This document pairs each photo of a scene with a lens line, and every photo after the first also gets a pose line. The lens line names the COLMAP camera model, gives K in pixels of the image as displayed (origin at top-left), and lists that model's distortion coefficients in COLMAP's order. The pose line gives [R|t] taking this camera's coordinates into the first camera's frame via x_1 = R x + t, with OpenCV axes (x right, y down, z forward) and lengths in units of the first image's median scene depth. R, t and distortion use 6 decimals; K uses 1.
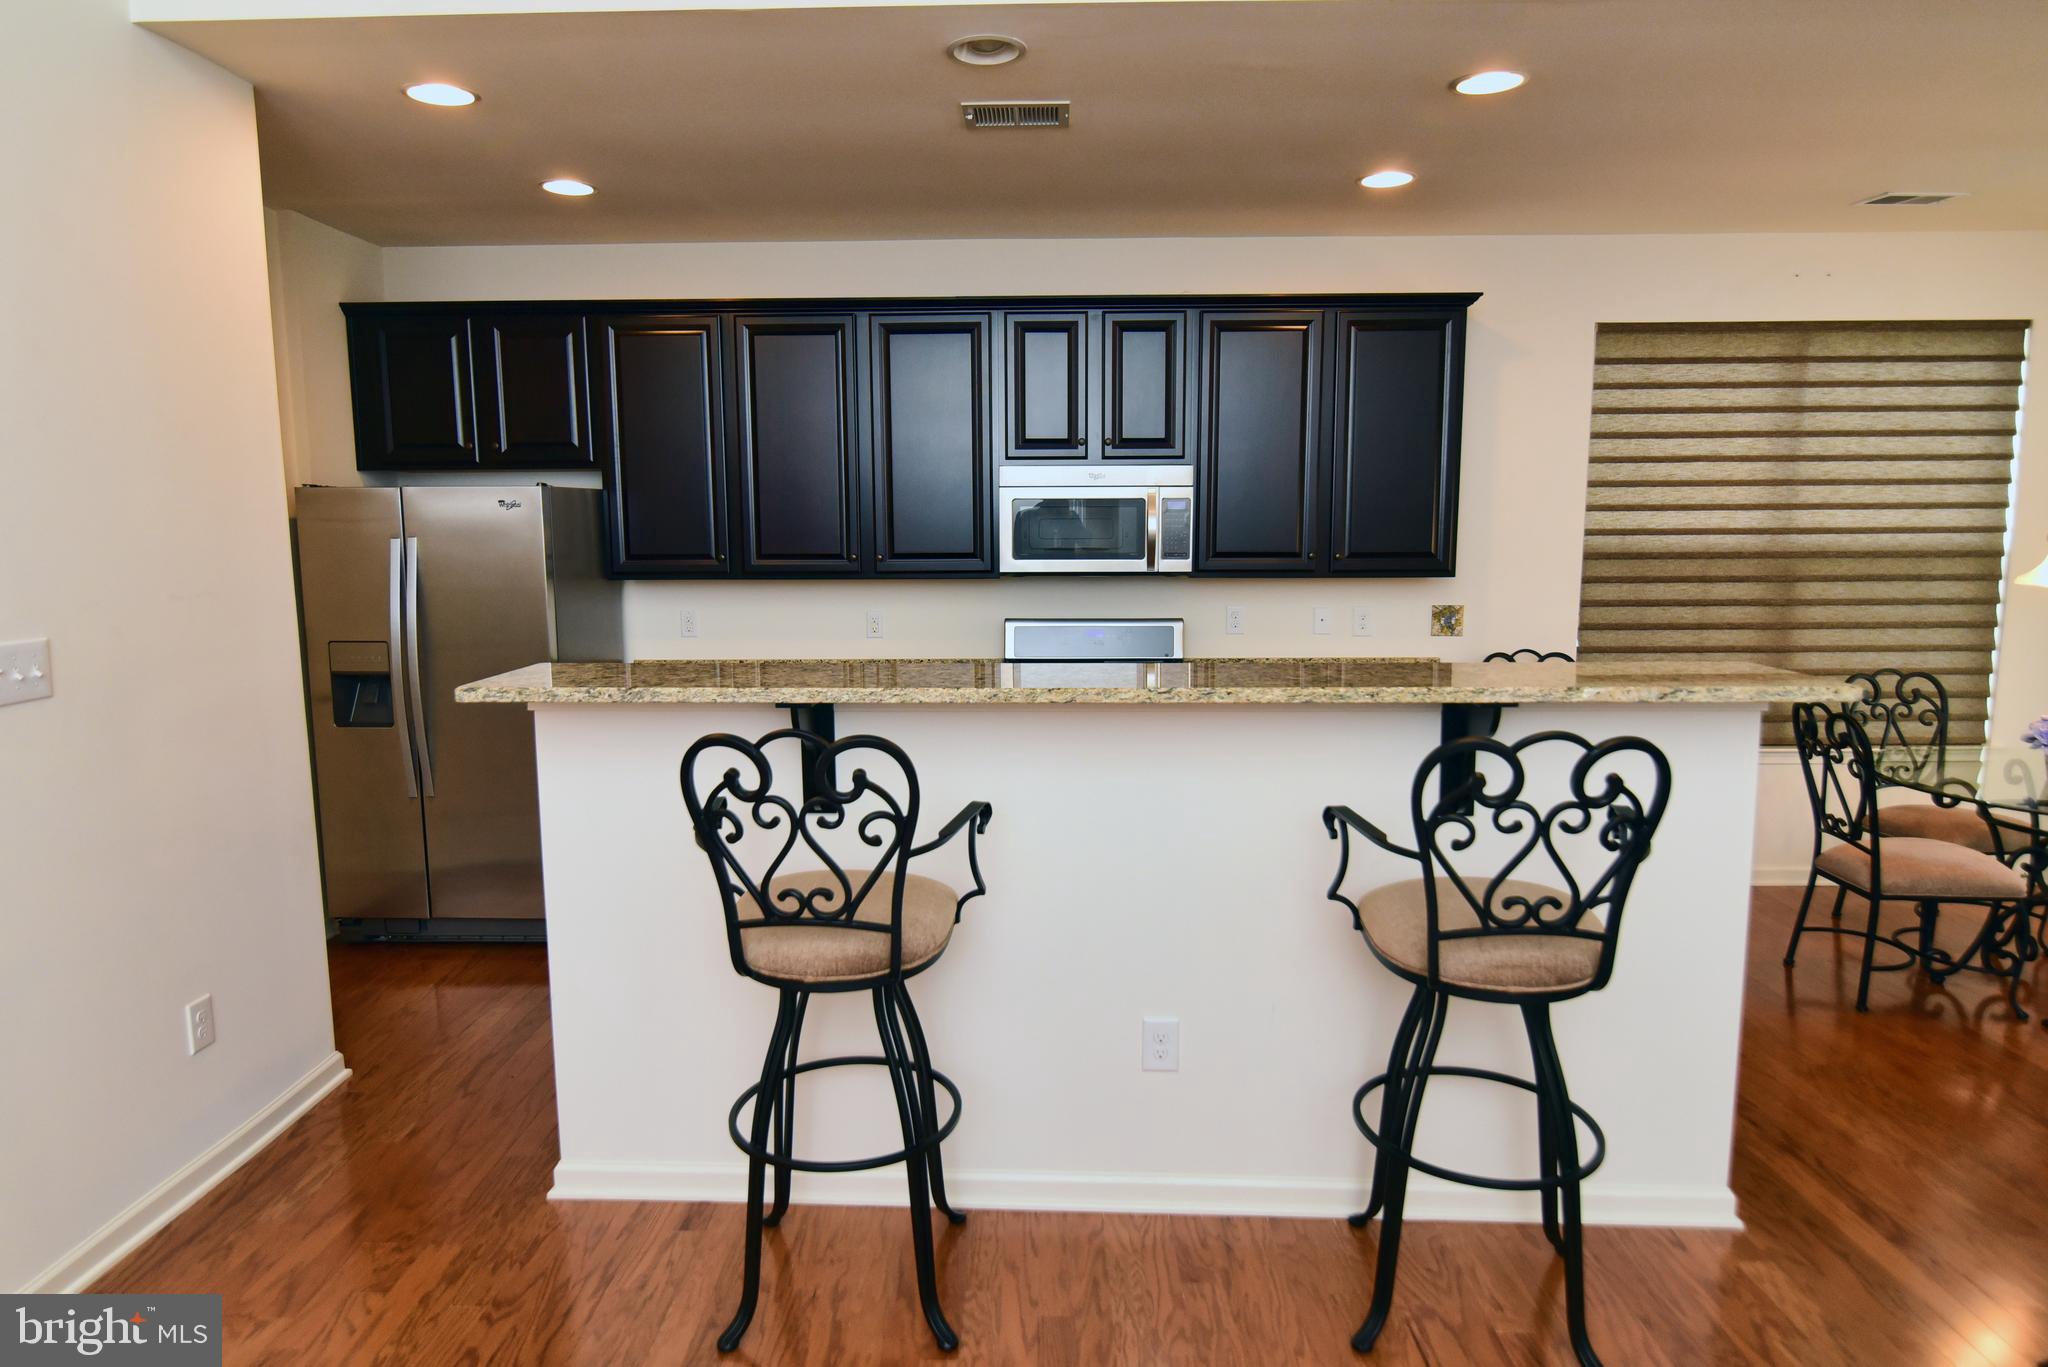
lens RADIAL K [[1293.9, 0, 953.7], [0, 1293.9, 702.2], [0, 0, 1]] dist [-0.005411, -0.000094]
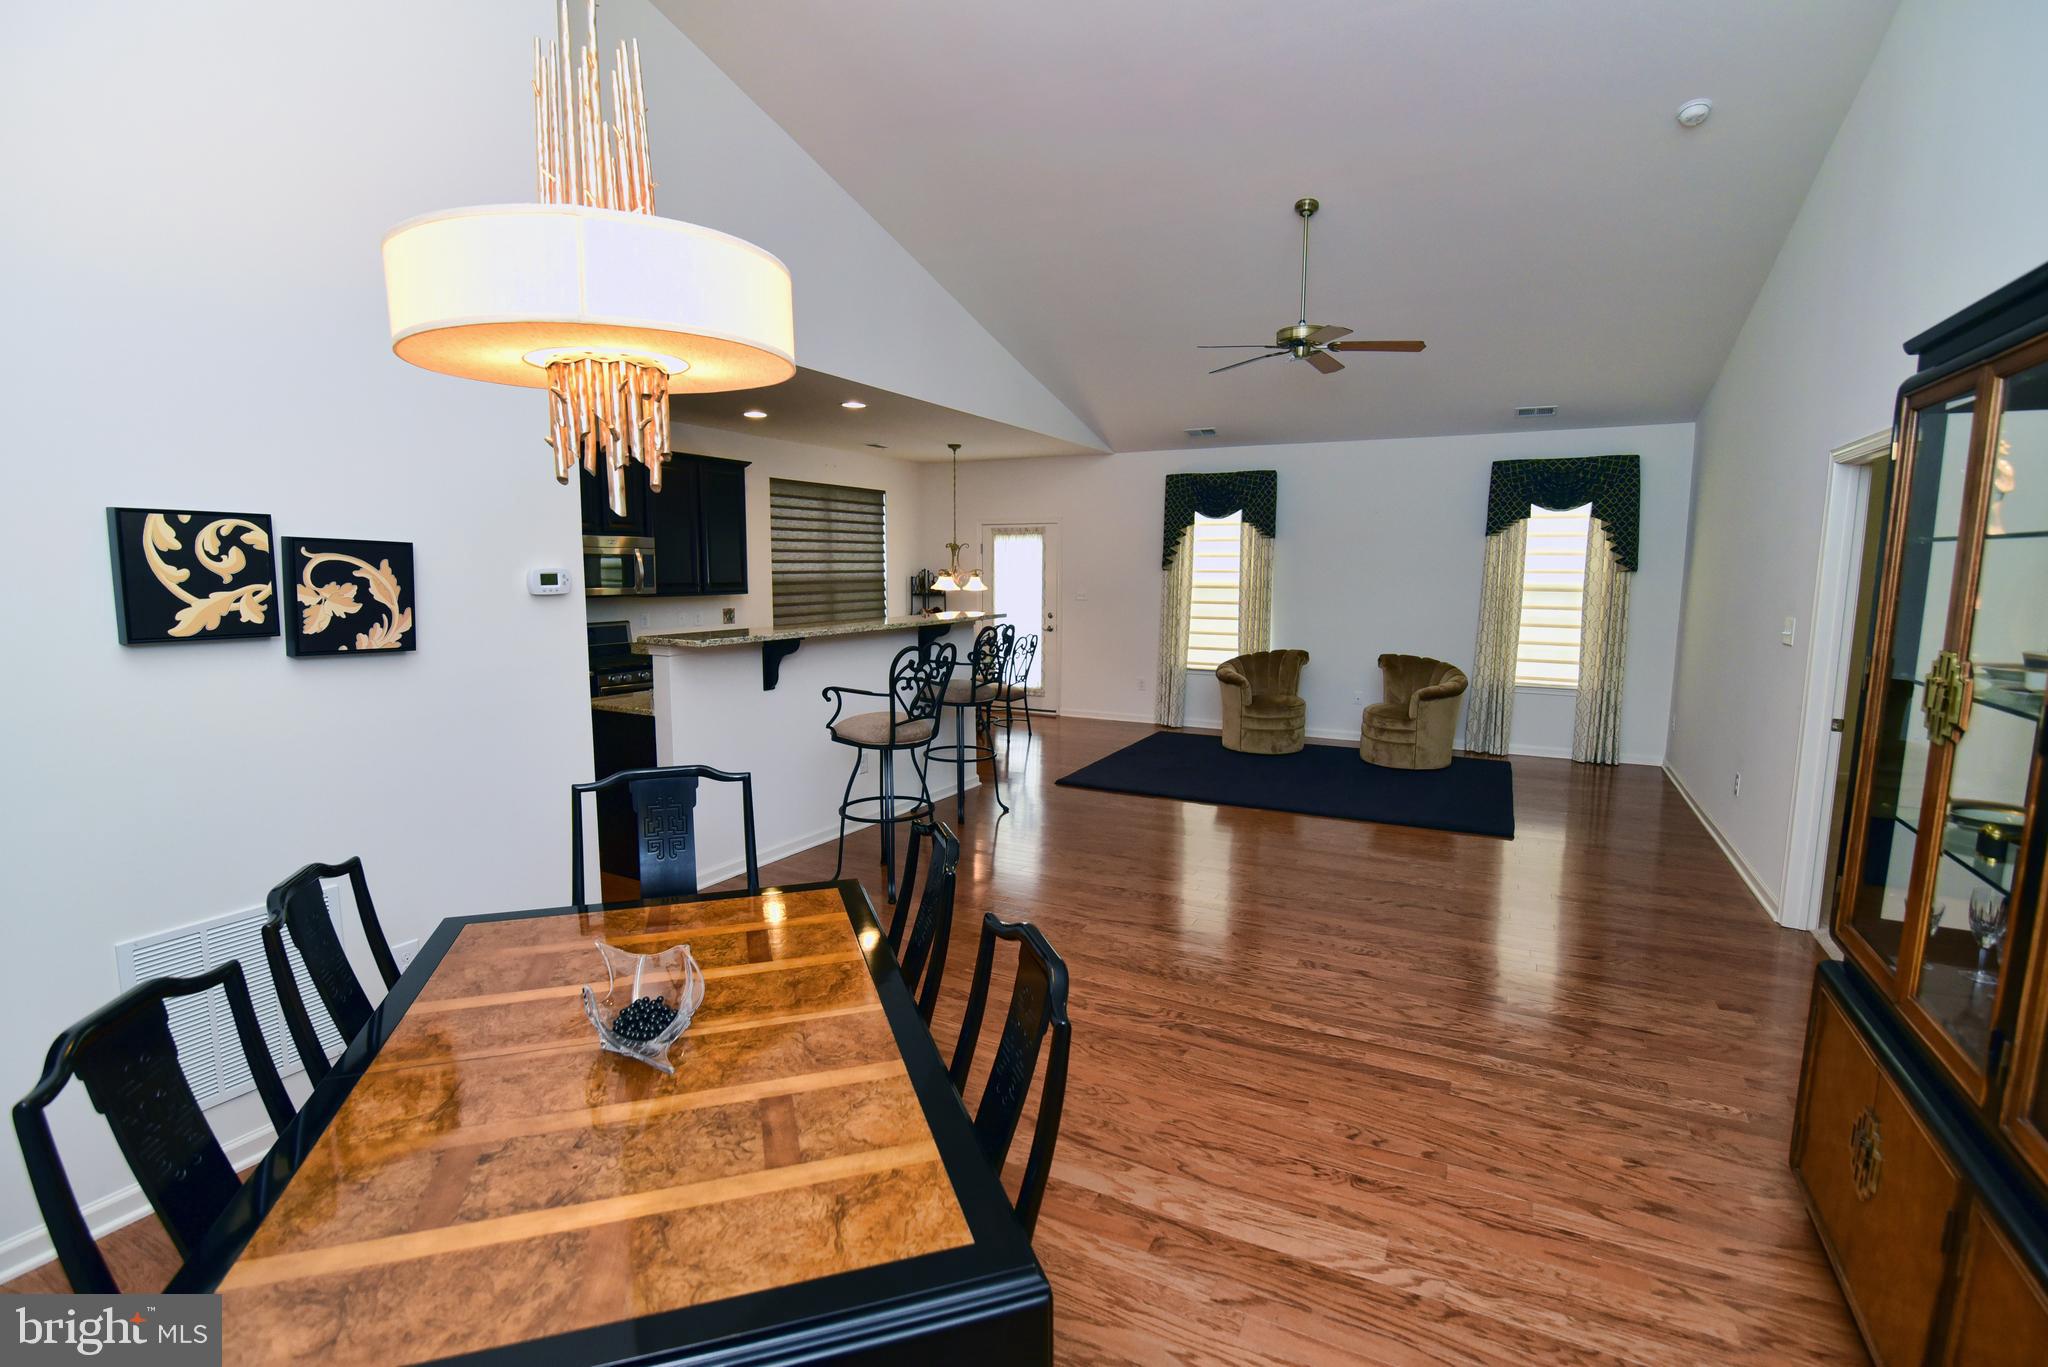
lens RADIAL K [[937.5, 0, 1015.9], [0, 937.5, 693.4], [0, 0, 1]] dist [-0.020750, 0.001206]
pose [[0.449094, -0.114725, 0.886089, -0.755273], [0.114364, 0.990946, 0.070339, 0.005867], [-0.886135, 0.069748, 0.458148, -0.070929]]
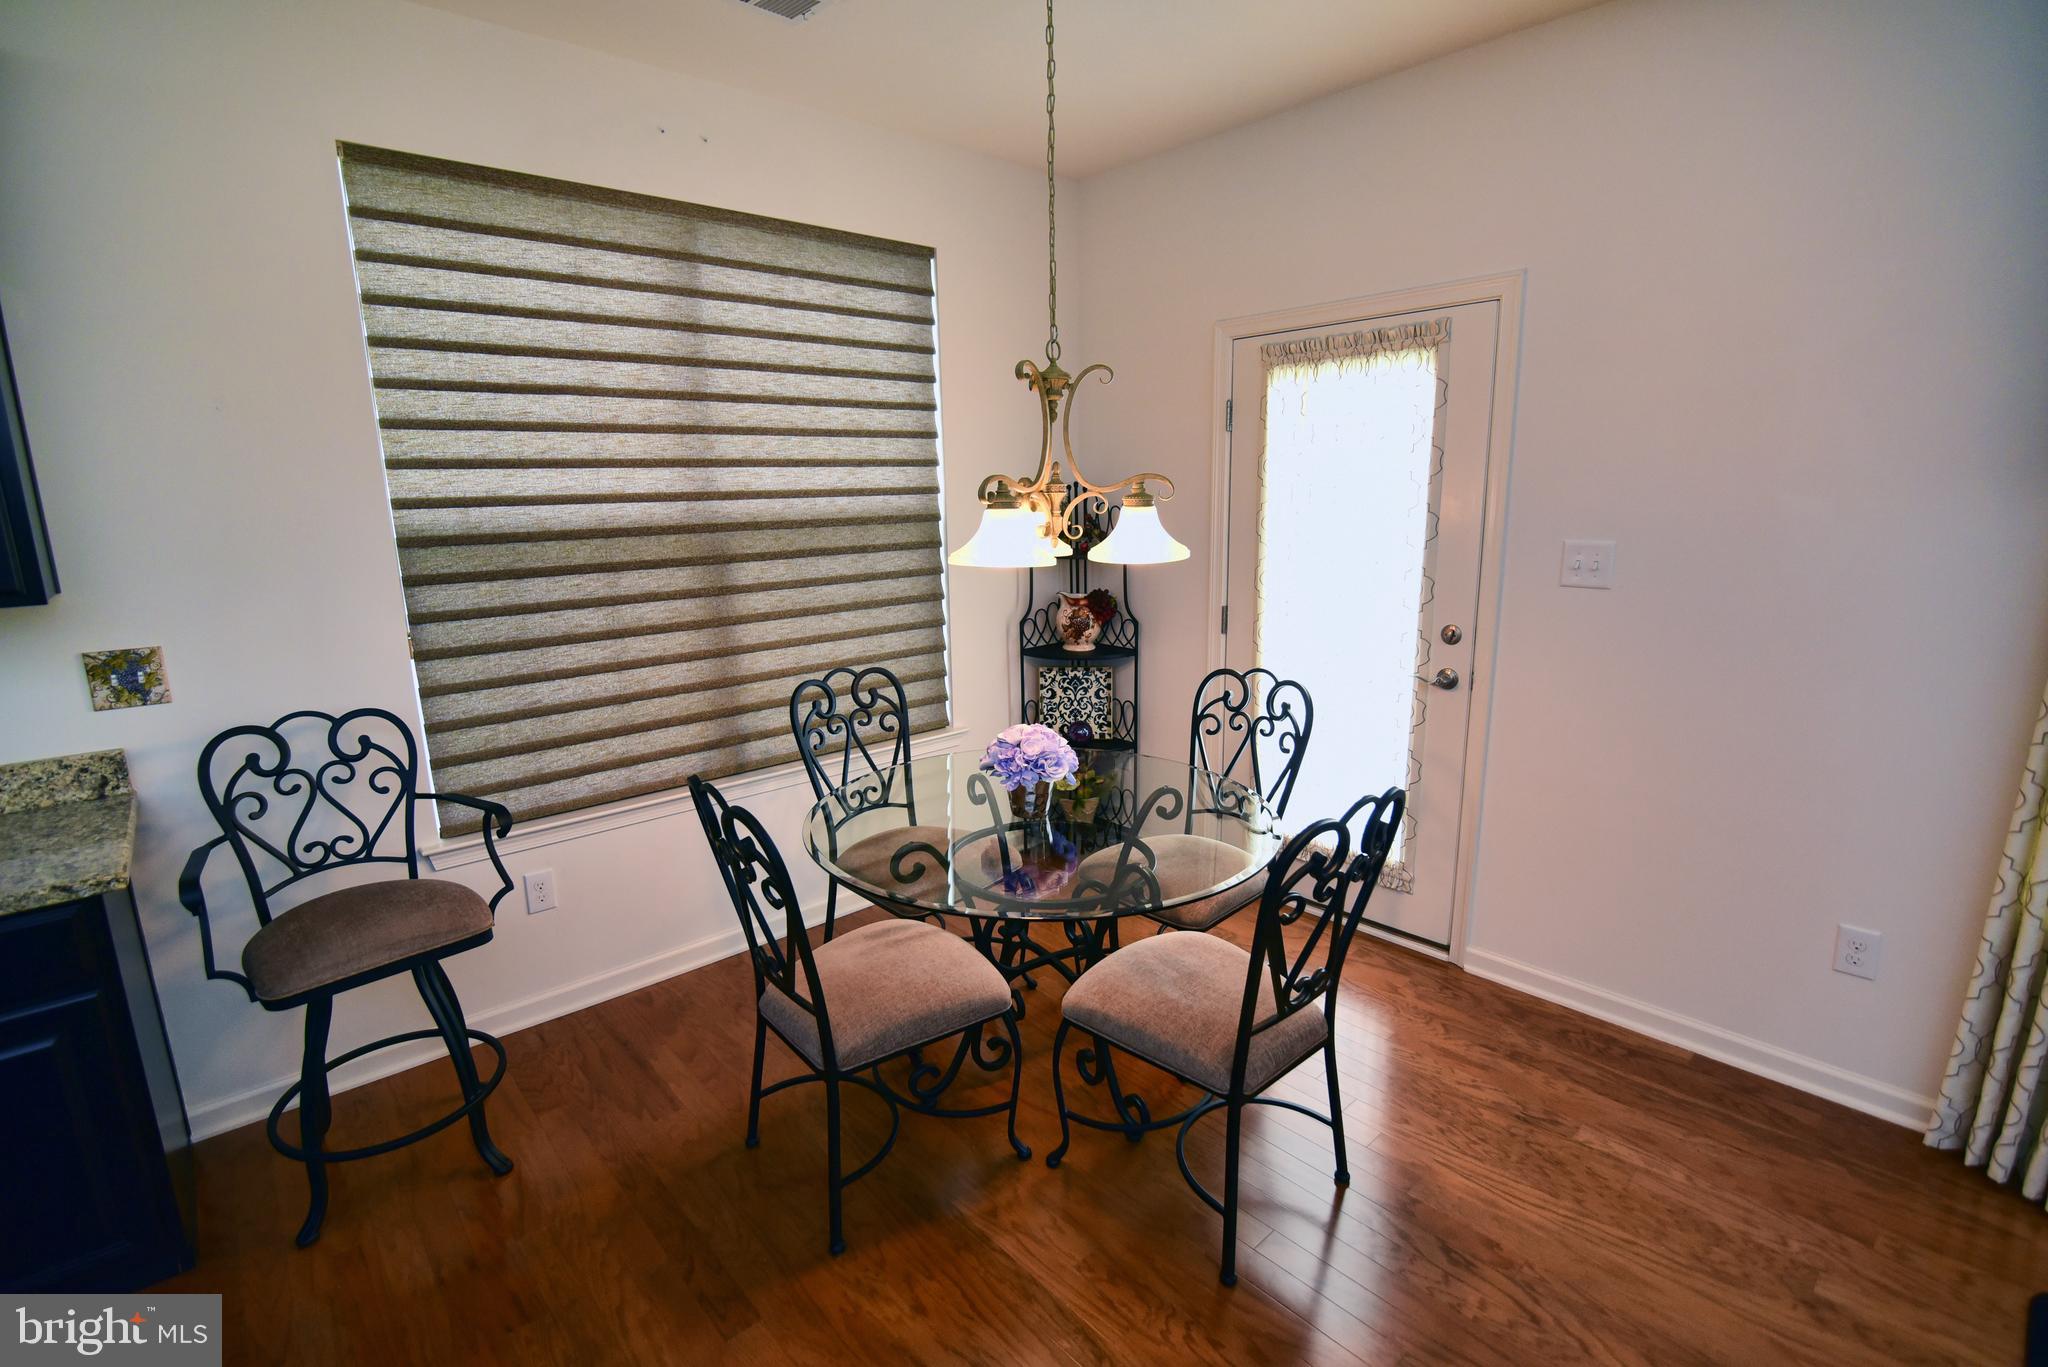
lens RADIAL K [[937.5, 0, 1017.2], [0, 937.5, 686.8], [0, 0, 1]] dist [-0.020750, 0.001206]
pose [[0.734356, -0.148738, 0.662267, 0.407239], [0.105772, 0.988852, 0.104801, -0.061710], [-0.670473, -0.006912, 0.741902, 0.482408]]
